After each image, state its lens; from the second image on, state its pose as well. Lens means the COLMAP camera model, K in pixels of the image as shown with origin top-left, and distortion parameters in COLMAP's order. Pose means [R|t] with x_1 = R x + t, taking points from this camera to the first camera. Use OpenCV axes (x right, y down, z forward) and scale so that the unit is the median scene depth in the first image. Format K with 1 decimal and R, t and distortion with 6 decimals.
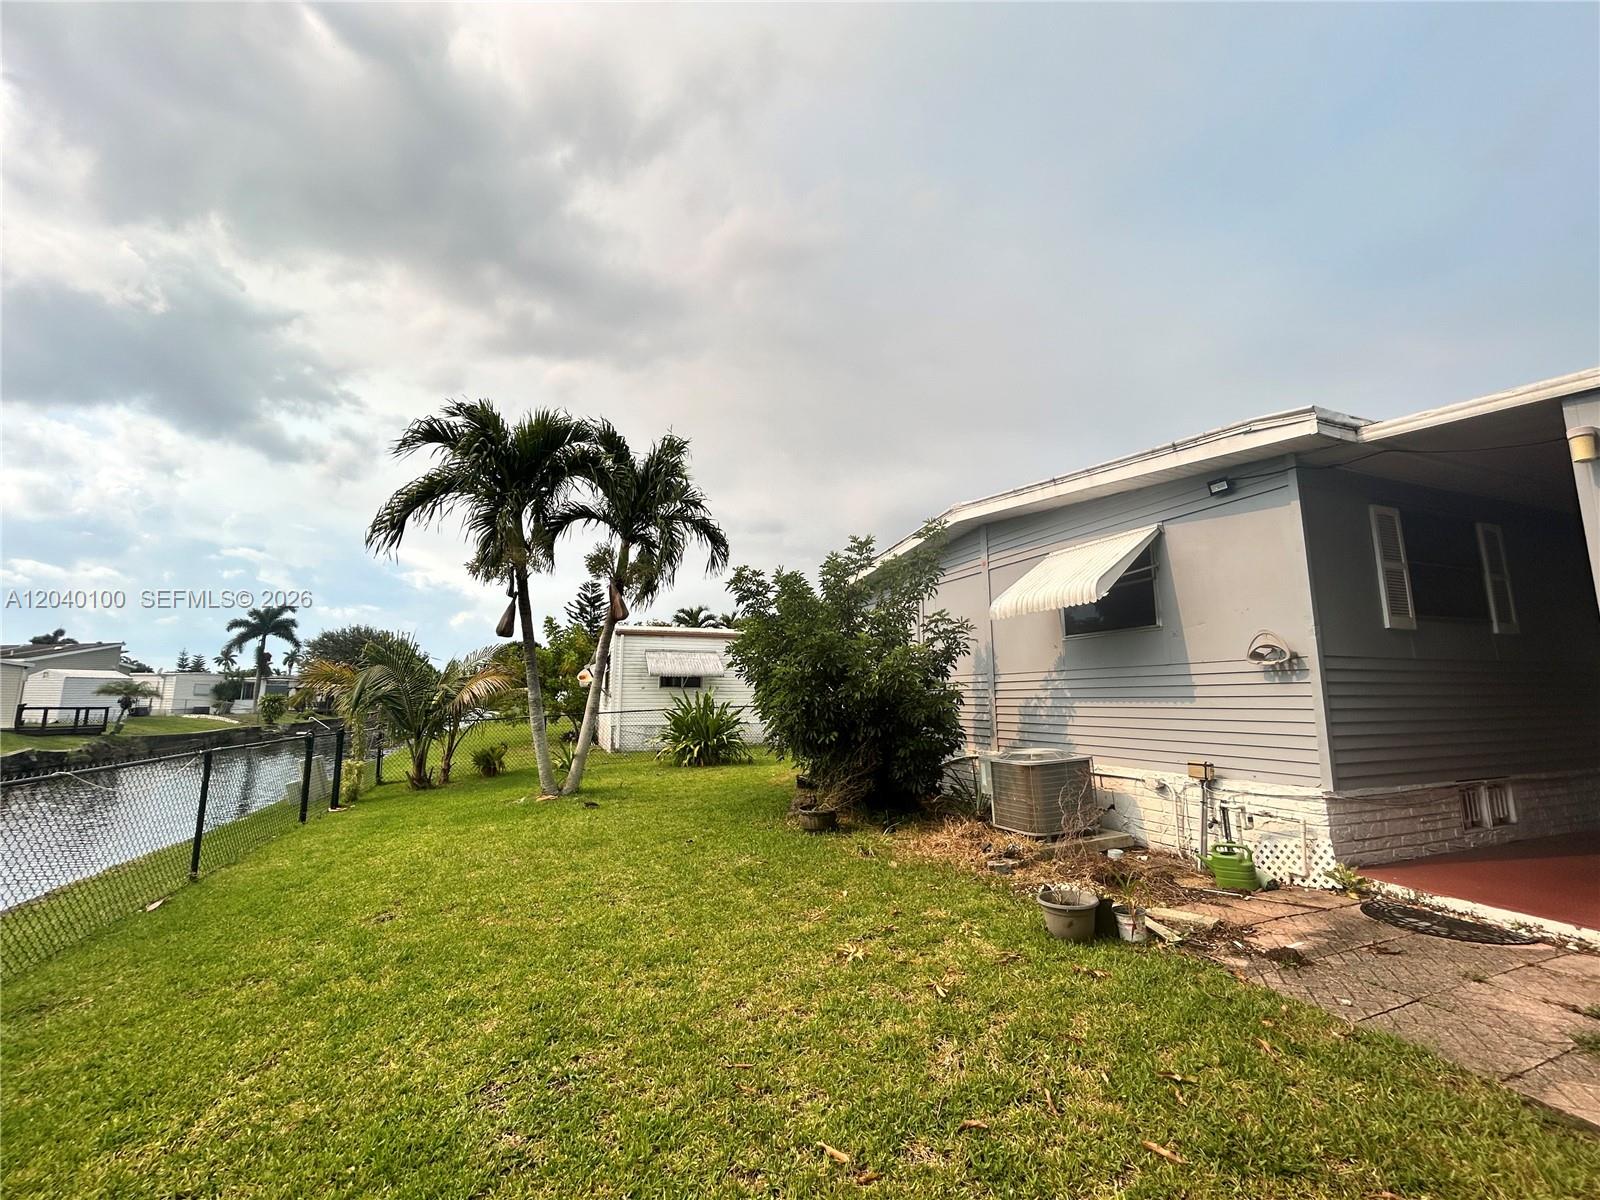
lens RADIAL K [[654.4, 0, 802.1], [0, 654.4, 597.5], [0, 0, 1]] dist [0.000443, 0.000993]
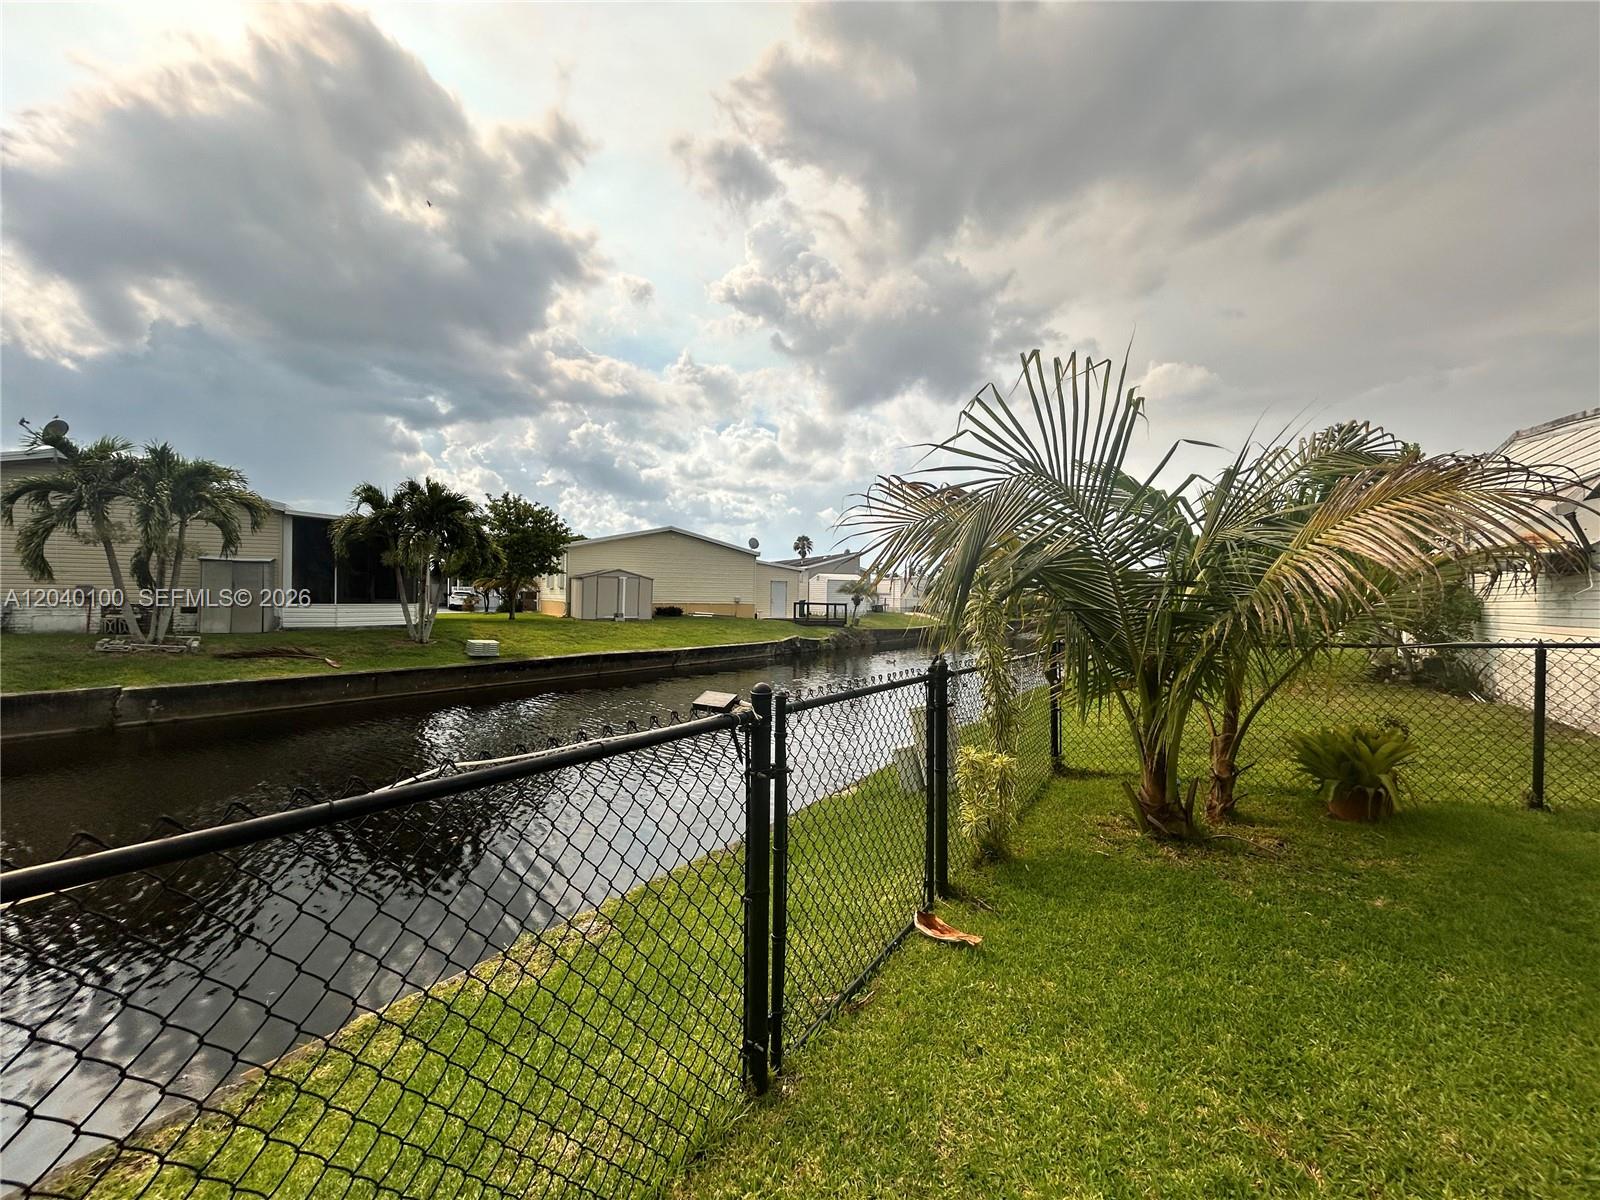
lens RADIAL K [[654.4, 0, 800.0], [0, 654.4, 595.6], [0, 0, 1]] dist [0.000443, 0.000993]
pose [[0.587058, 0.006451, -0.809519, -0.576700], [0.106639, 0.990638, 0.085228, 0.158448], [0.802490, -0.136360, 0.580875, 0.911842]]
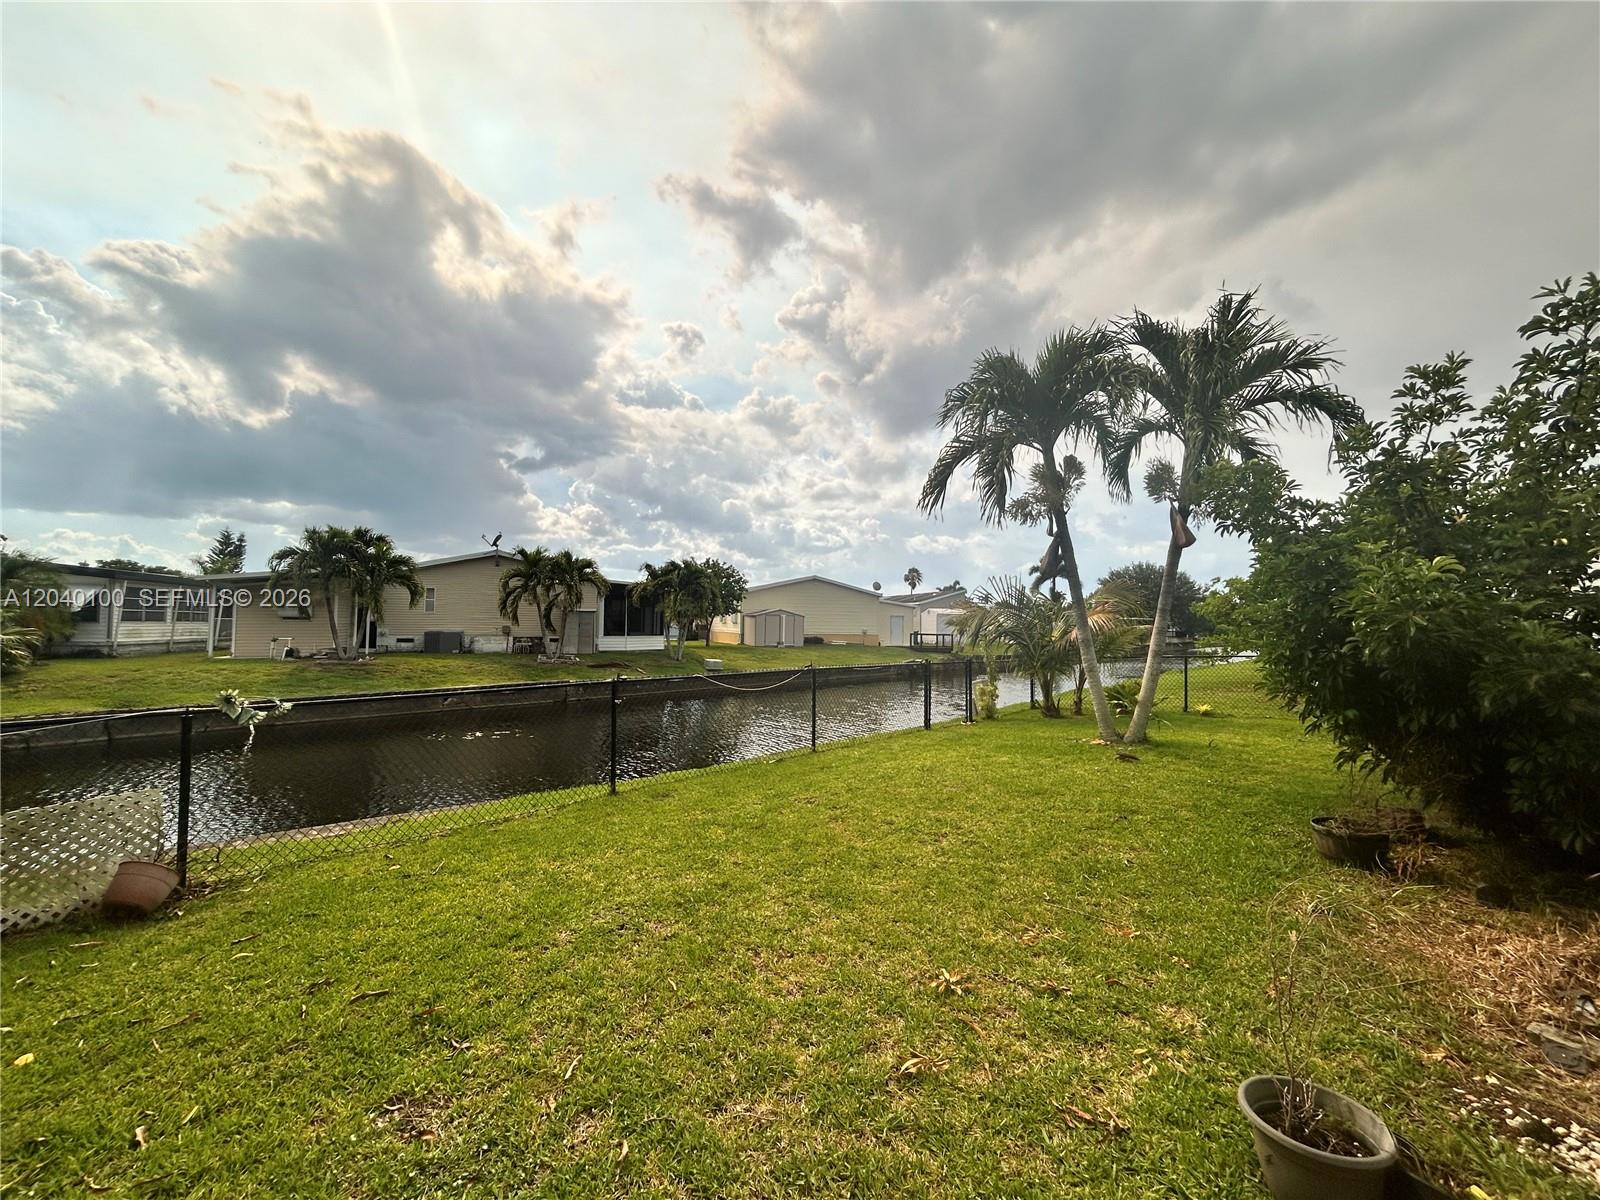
lens RADIAL K [[654.4, 0, 795.8], [0, 654.4, 609.4], [0, 0, 1]] dist [0.000443, 0.000993]
pose [[0.441696, -0.013139, -0.897069, 0.295712], [0.122088, 0.991472, 0.045591, 0.017604], [0.888819, -0.129659, 0.439533, 0.228926]]
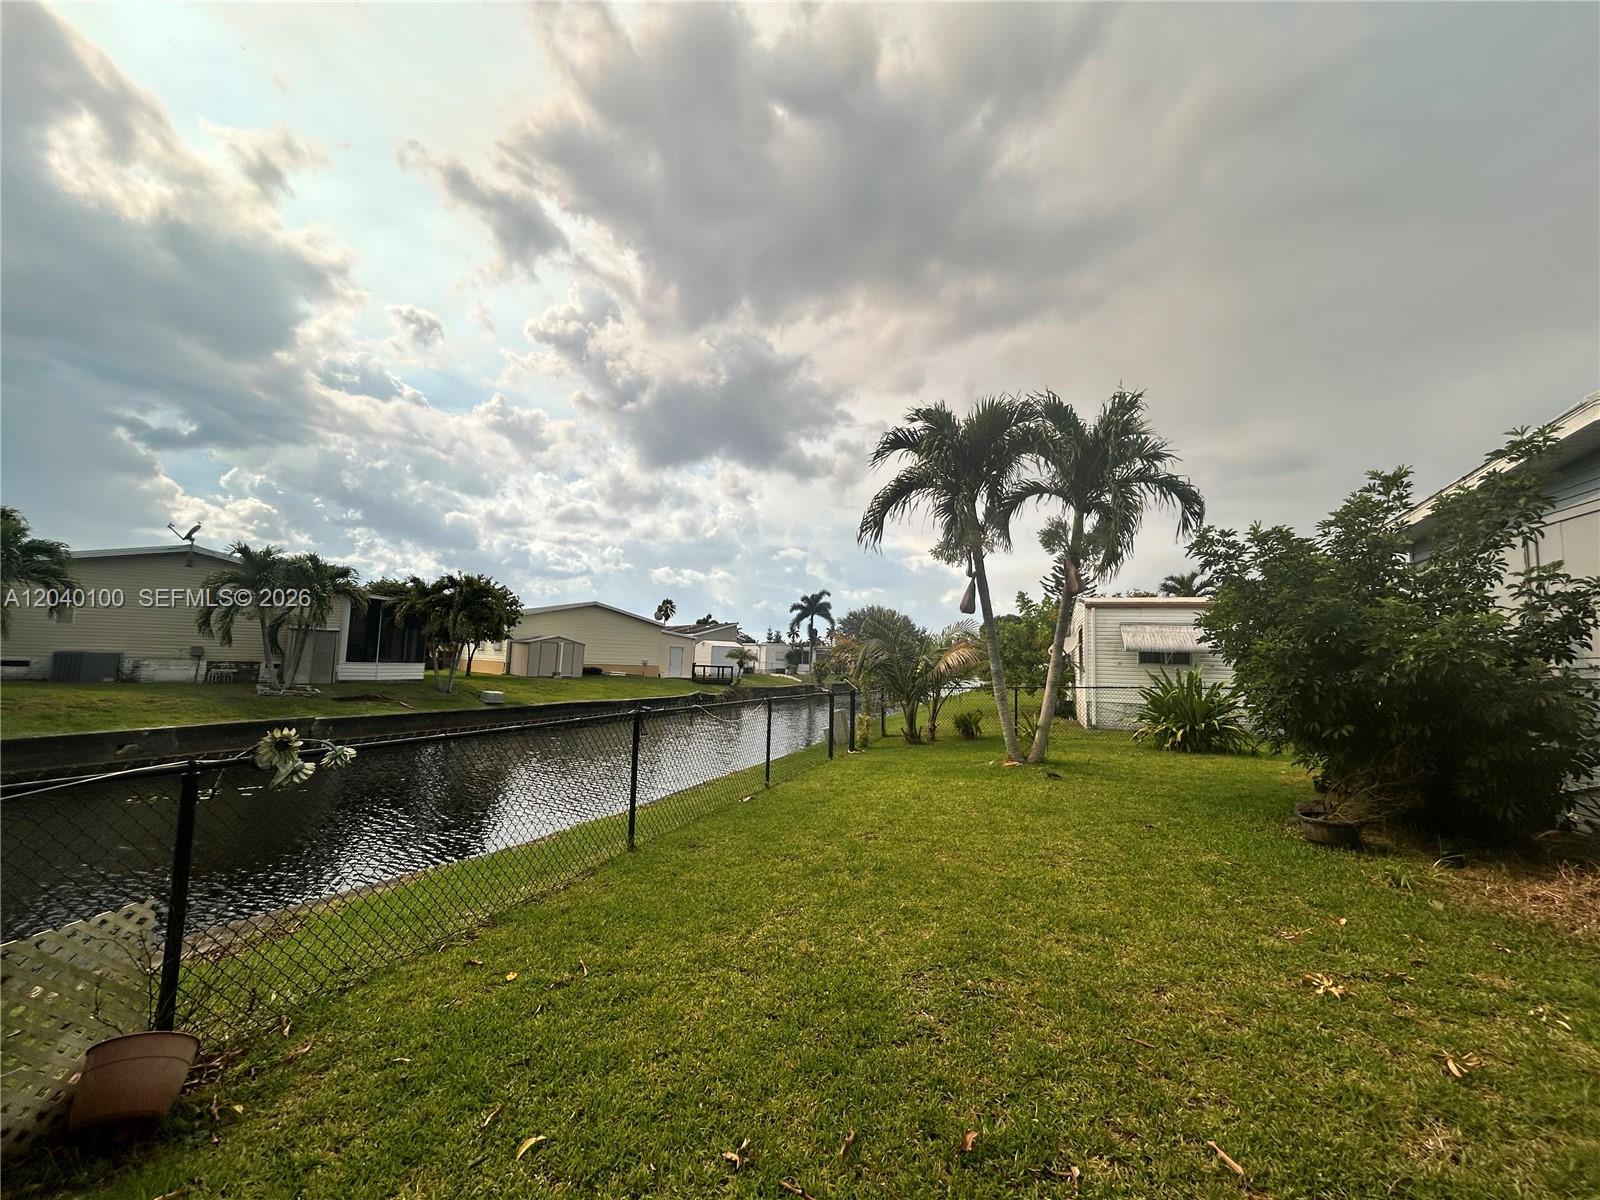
lens RADIAL K [[654.4, 0, 798.6], [0, 654.4, 605.3], [0, 0, 1]] dist [0.000443, 0.000993]
pose [[0.756853, -0.031279, -0.652836, 0.053992], [0.065399, 0.997465, 0.028029, -0.003230], [0.650304, -0.063909, 0.756981, -0.015319]]
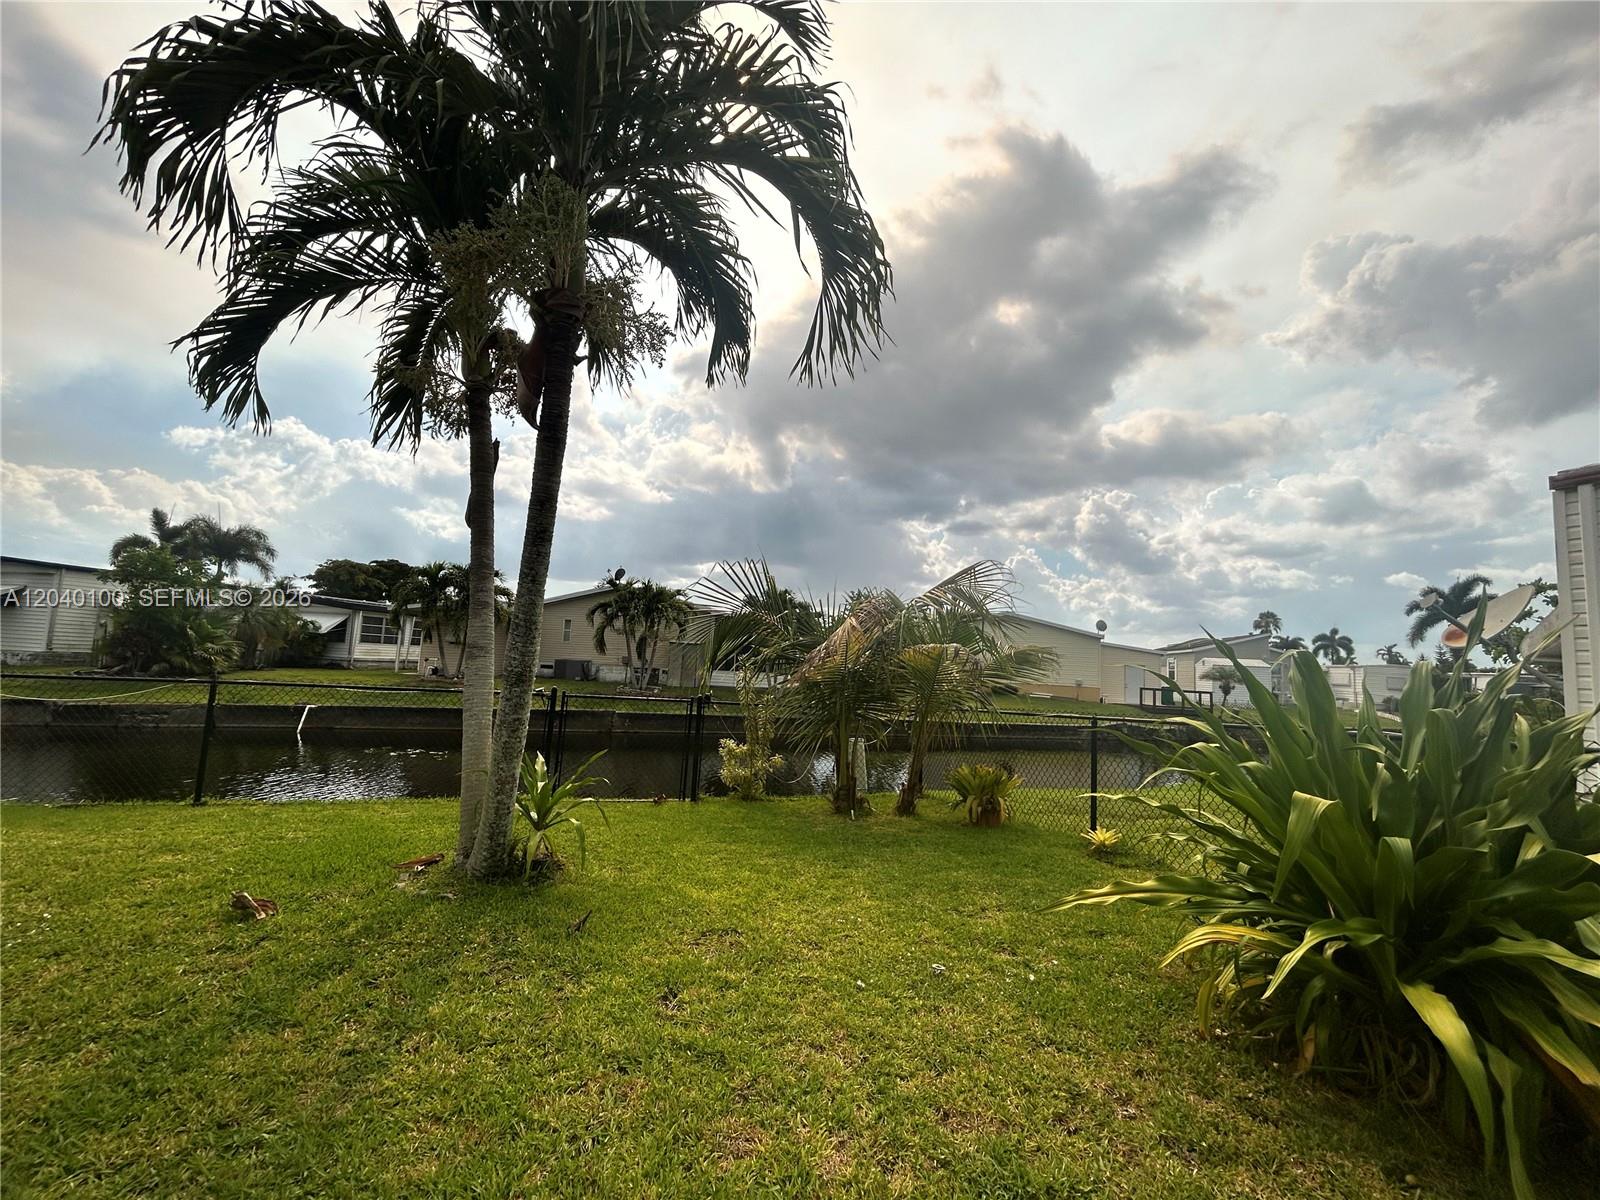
lens RADIAL K [[654.4, 0, 799.9], [0, 654.4, 599.8], [0, 0, 1]] dist [0.000443, 0.000993]
pose [[-0.046034, -0.097628, -0.994158, 0.075774], [0.101290, 0.989627, -0.101873, 0.217292], [0.993791, -0.105388, -0.035668, 1.413386]]
